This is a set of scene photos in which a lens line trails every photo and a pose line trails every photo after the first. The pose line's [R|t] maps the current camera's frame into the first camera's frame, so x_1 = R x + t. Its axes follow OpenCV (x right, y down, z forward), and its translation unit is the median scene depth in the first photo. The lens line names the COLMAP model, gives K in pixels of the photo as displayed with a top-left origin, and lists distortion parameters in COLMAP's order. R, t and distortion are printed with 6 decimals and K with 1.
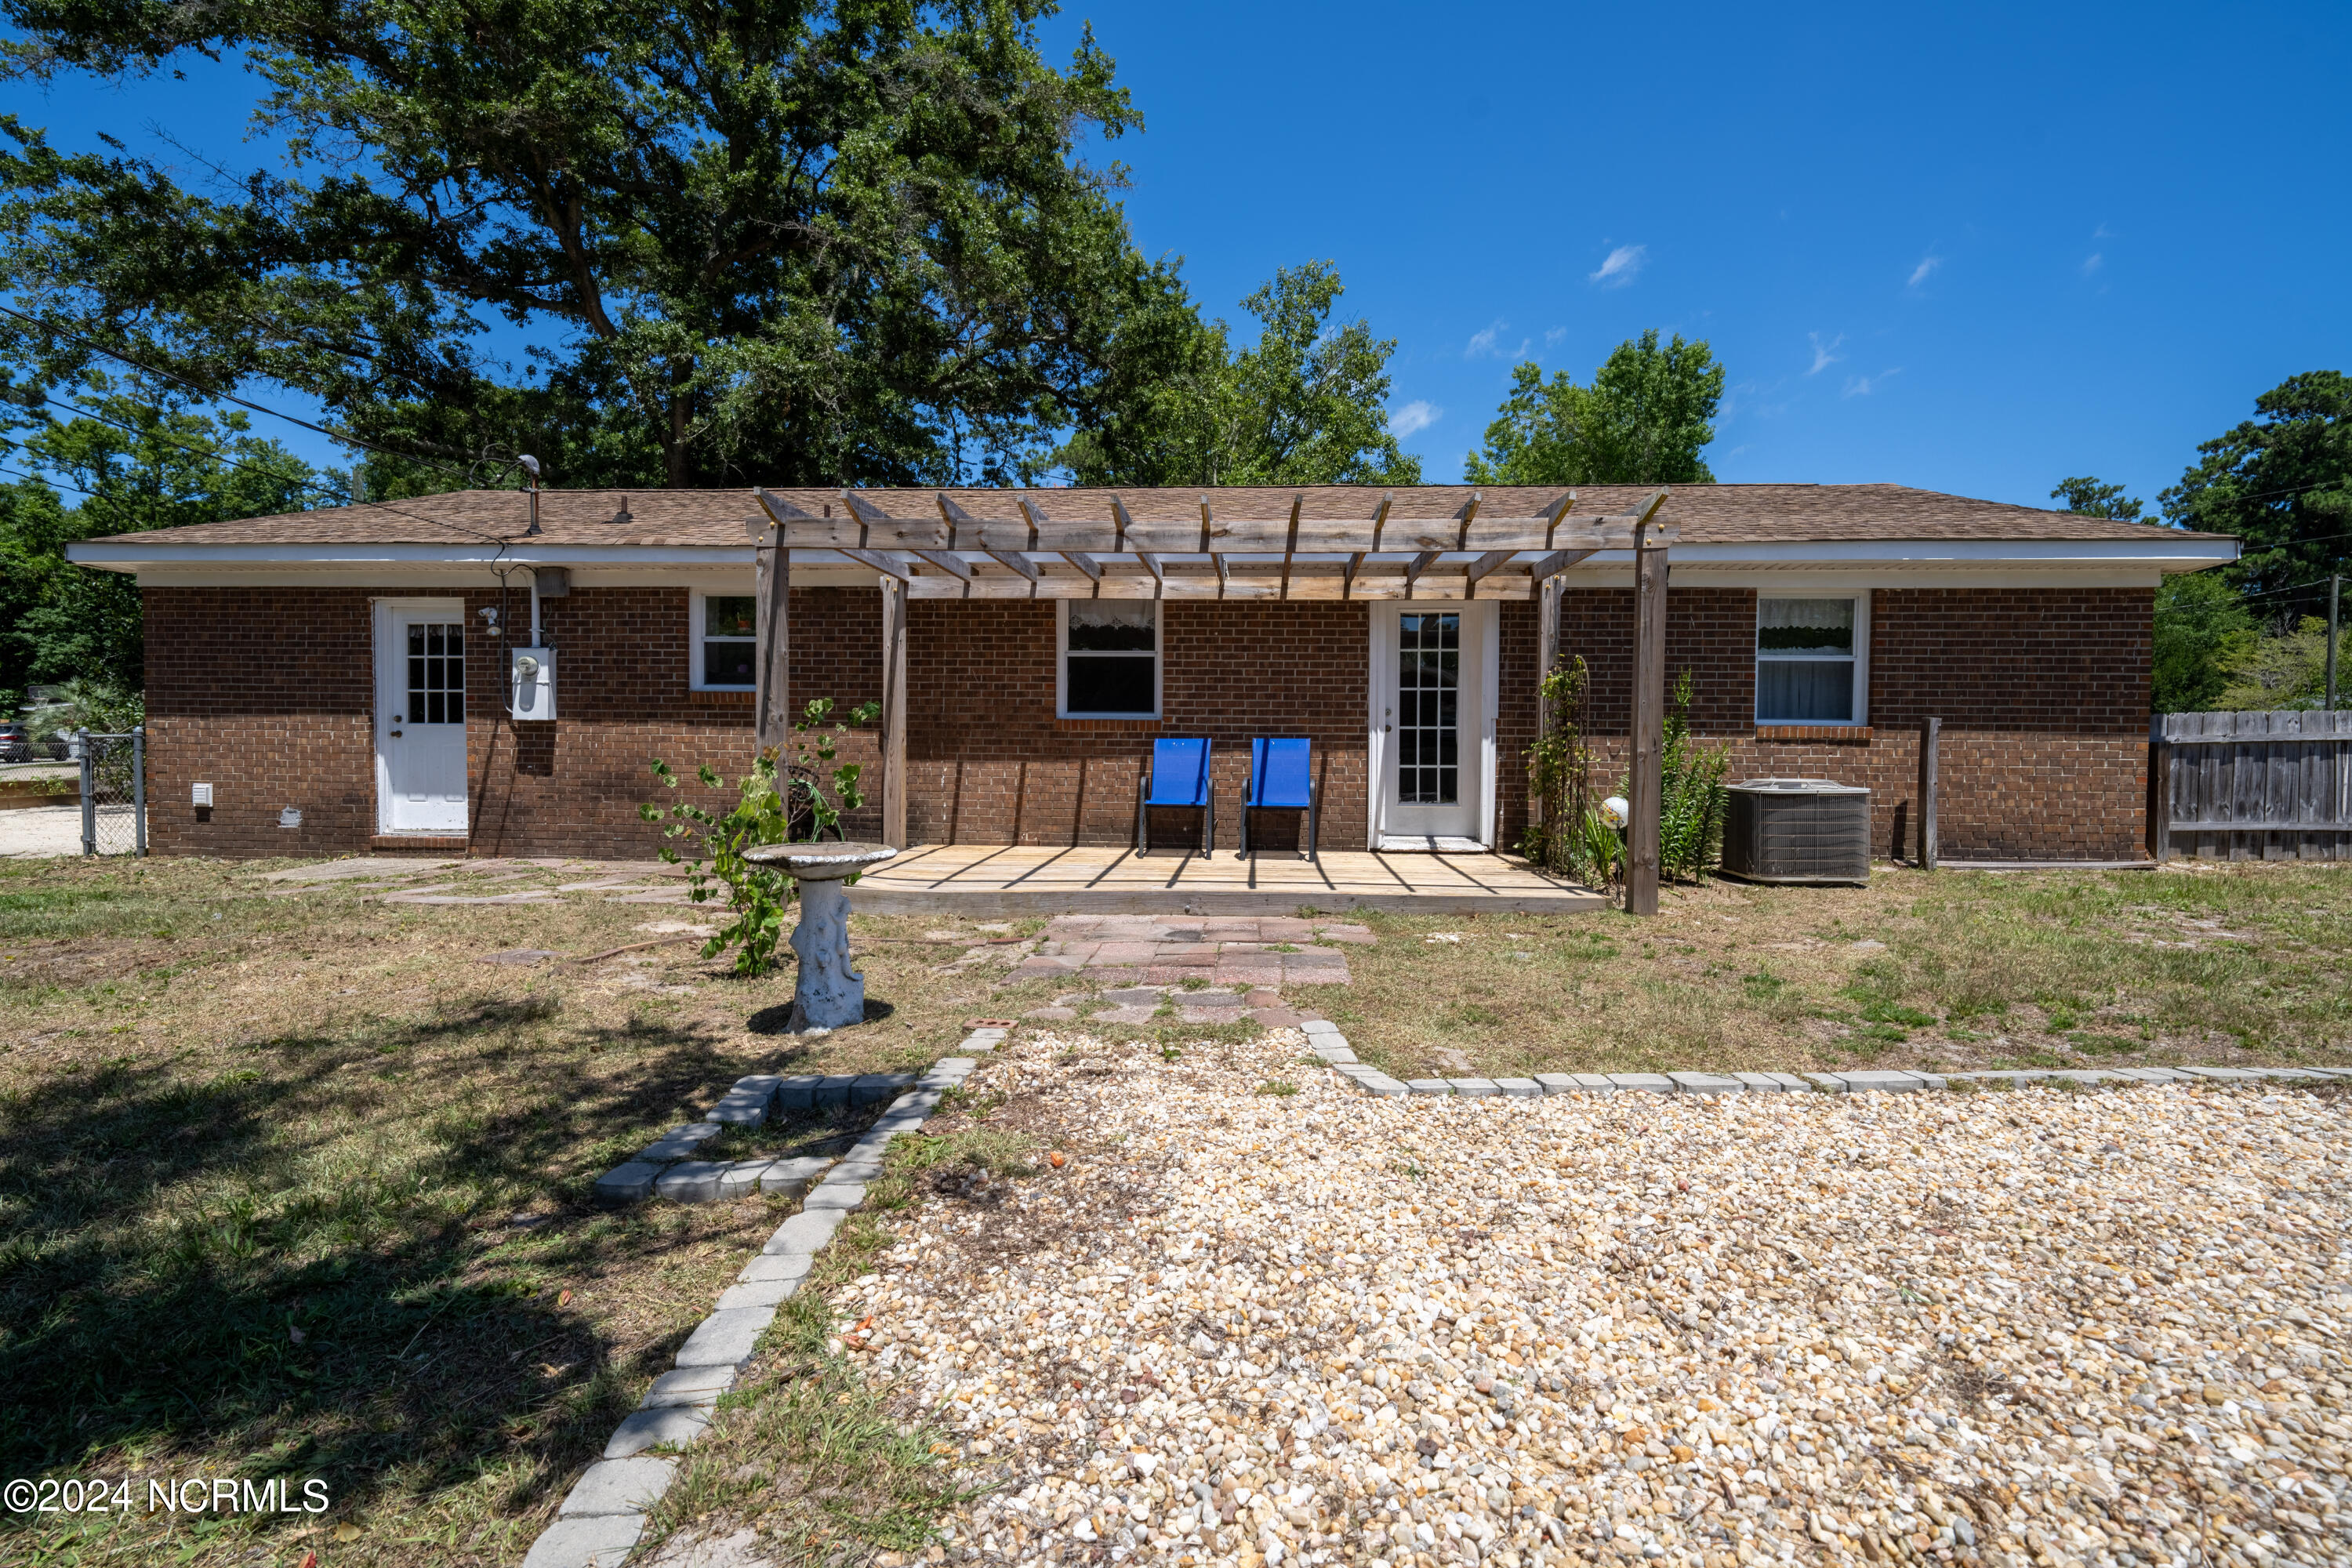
lens RADIAL K [[1047.5, 0, 1165.4], [0, 1047.5, 775.9], [0, 0, 1]] dist [0.001167, 0.000119]
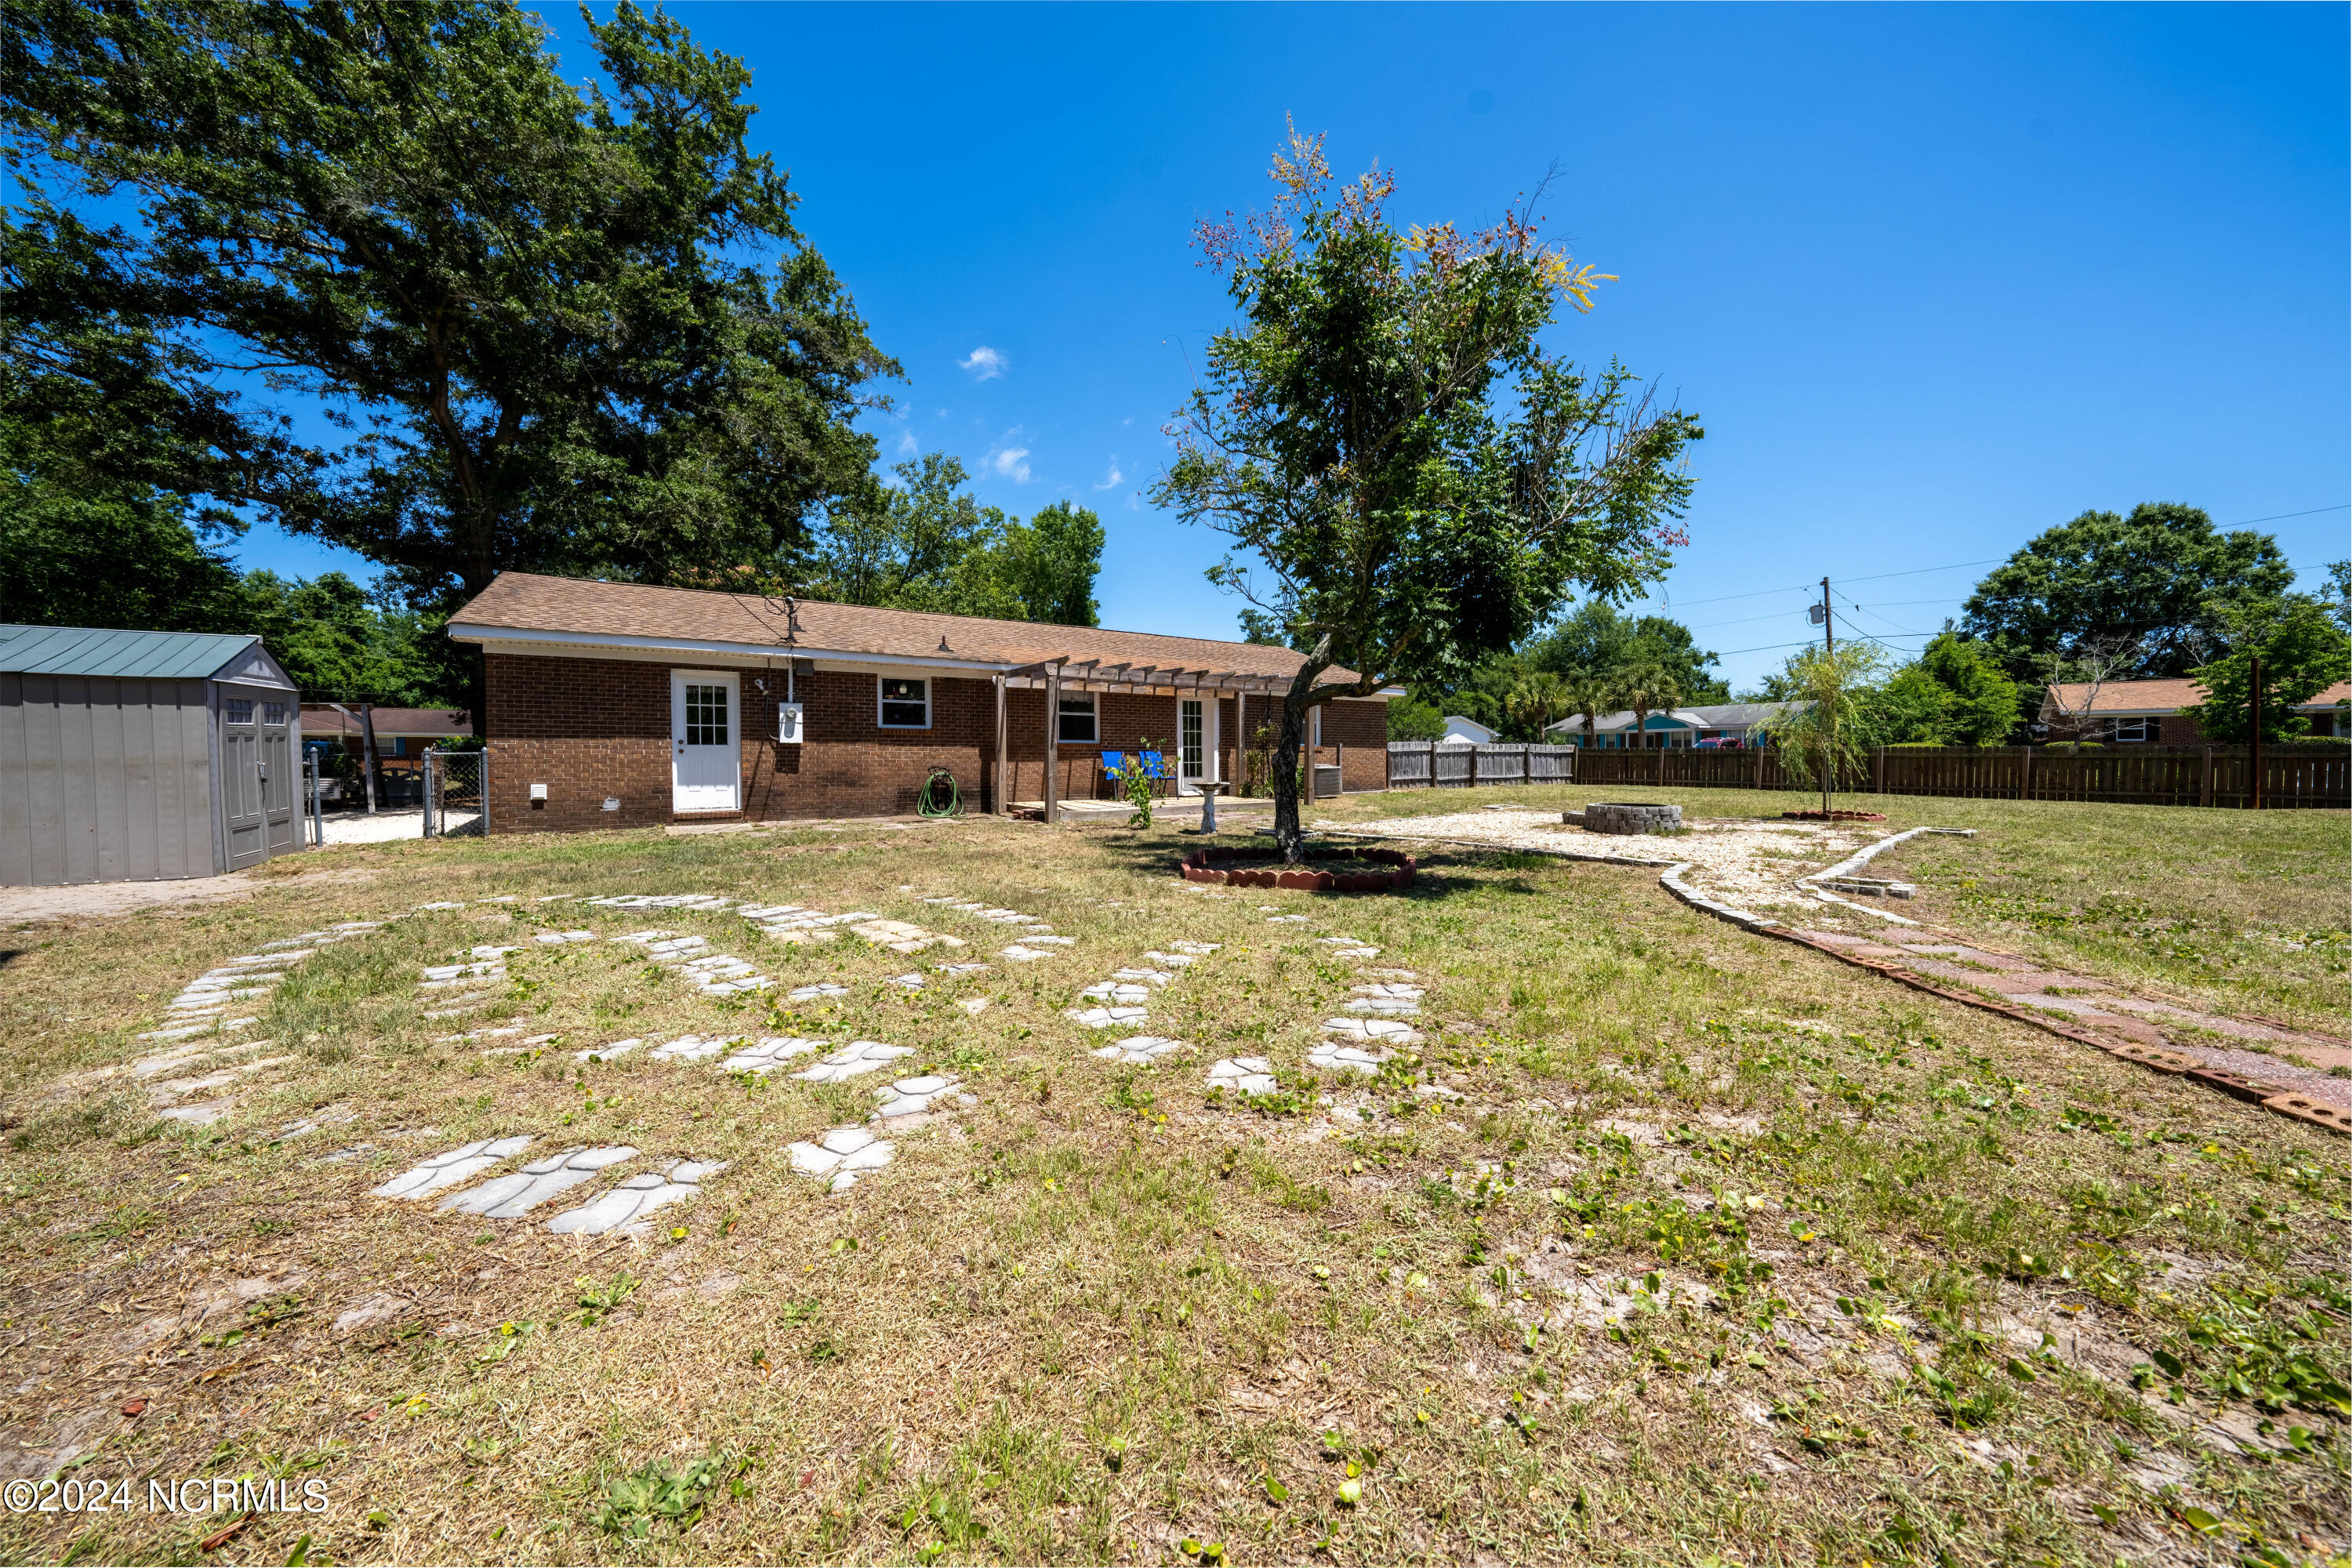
lens RADIAL K [[800.3, 0, 1162.9], [0, 800.3, 777.7], [0, 0, 1]] dist [-0.009376, -0.000087]
pose [[0.812980, -0.023026, 0.581836, -0.885341], [0.027608, 0.999618, 0.000984, 0.022962], [-0.581636, 0.015263, 0.813306, -0.491696]]
